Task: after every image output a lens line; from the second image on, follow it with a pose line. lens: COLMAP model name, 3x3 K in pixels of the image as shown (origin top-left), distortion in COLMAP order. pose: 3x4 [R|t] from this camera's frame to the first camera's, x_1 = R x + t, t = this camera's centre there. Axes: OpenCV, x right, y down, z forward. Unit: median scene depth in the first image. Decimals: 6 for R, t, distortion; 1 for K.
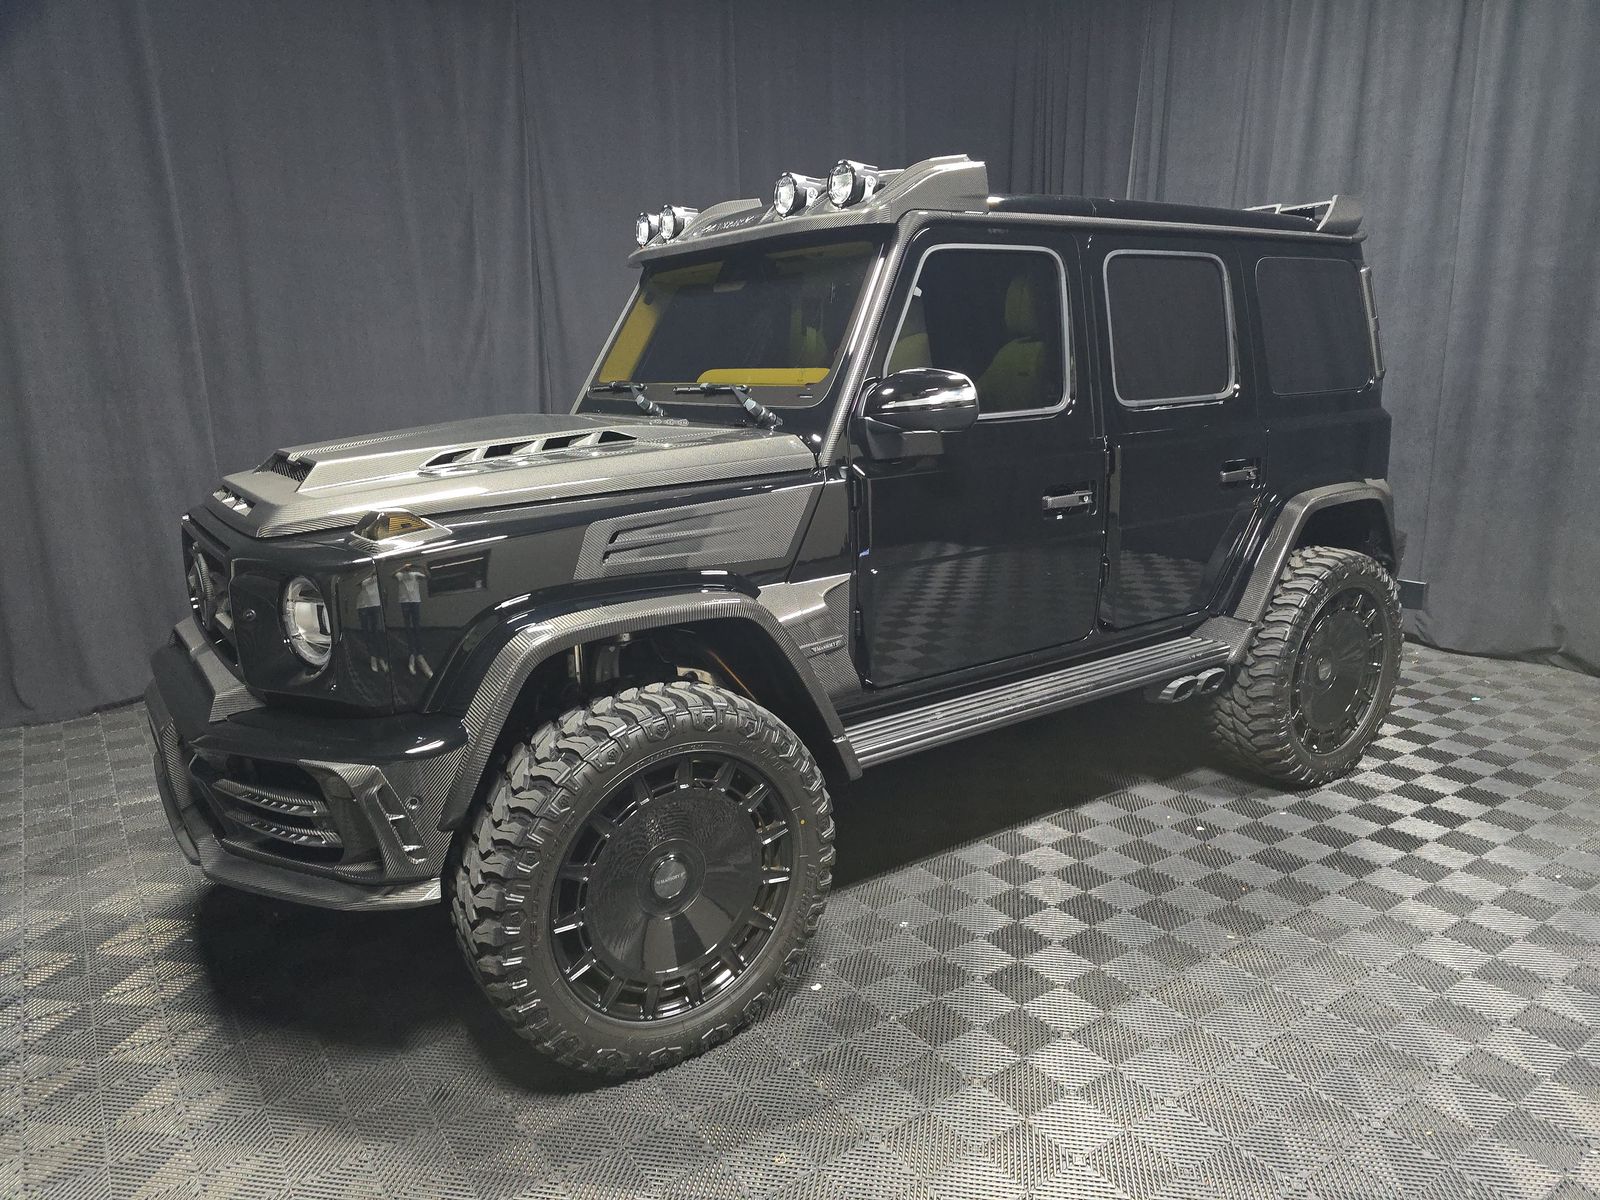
lens RADIAL K [[1088.3, 0, 800.7], [0, 1088.3, 602.3], [0, 0, 1]] dist [0.002530, 0.000622]
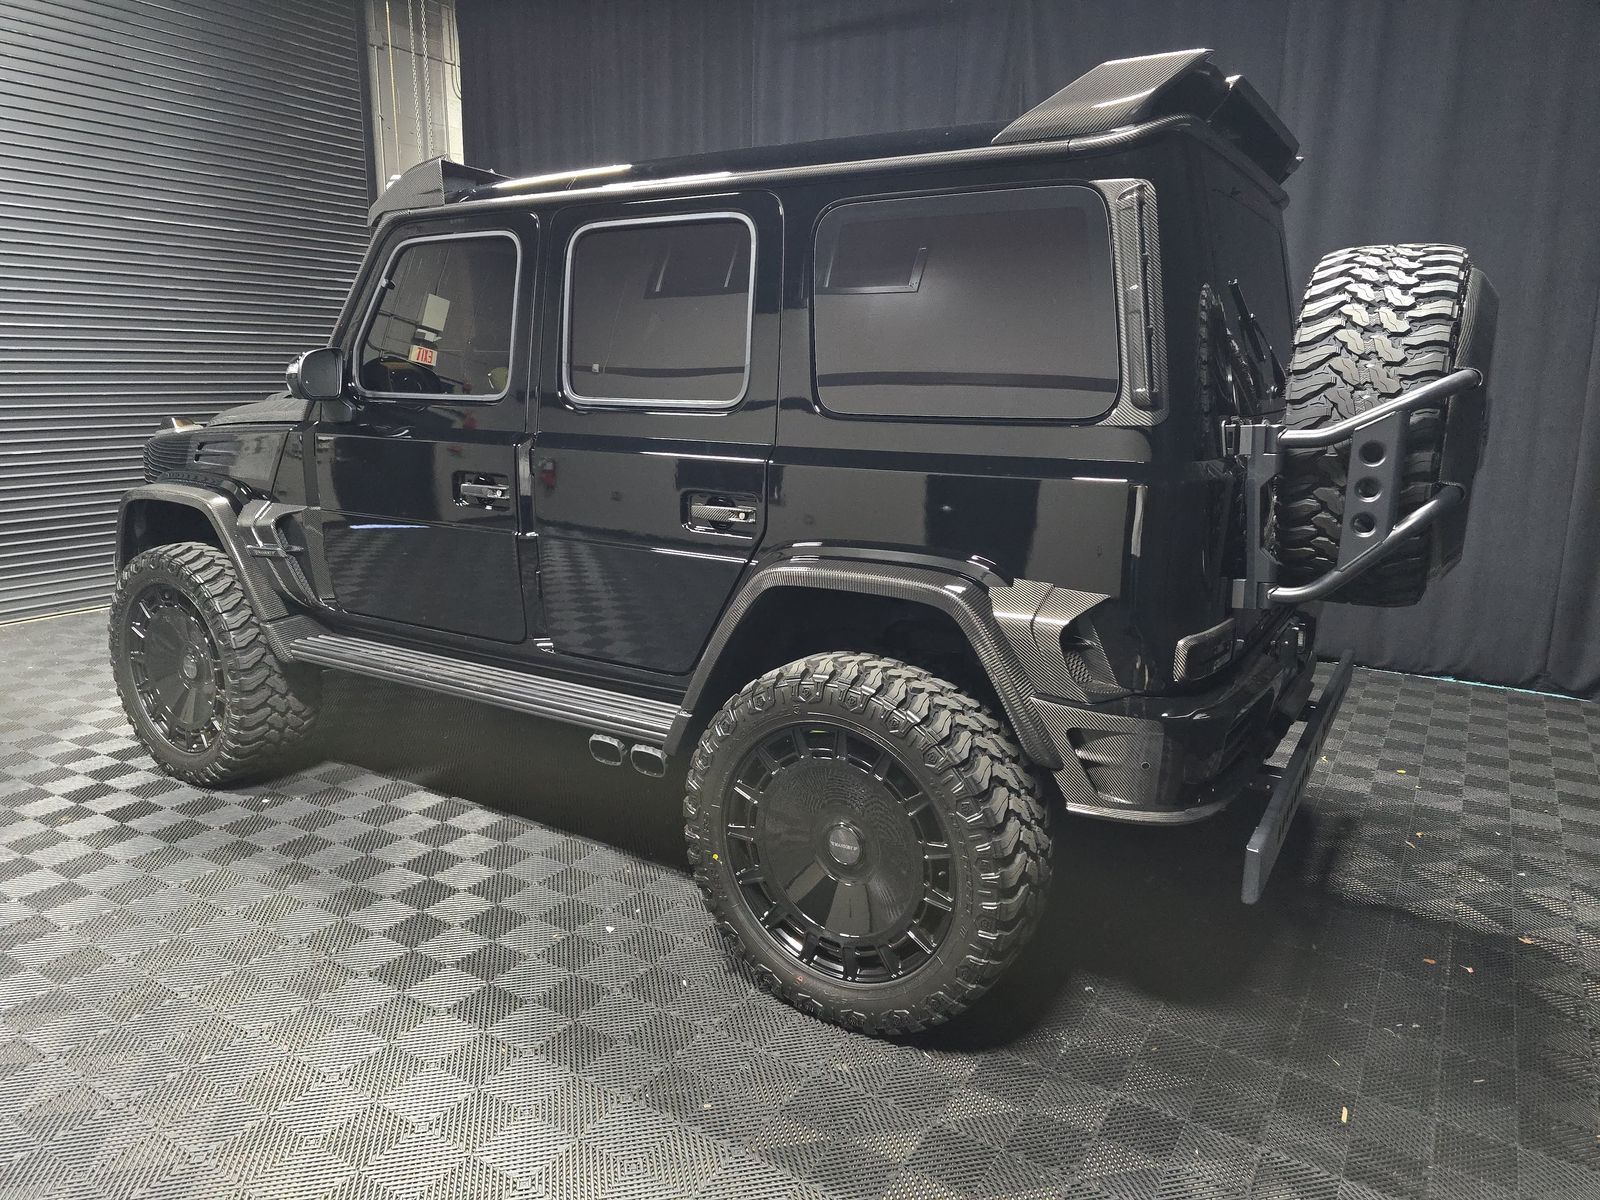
lens RADIAL K [[1088.3, 0, 800.6], [0, 1088.3, 598.9], [0, 0, 1]] dist [0.002530, 0.000622]
pose [[0.410970, 0.231677, -0.881720, 1.276829], [-0.222701, 0.963382, 0.149333, -0.216007], [0.884030, 0.134988, 0.447515, 0.852207]]
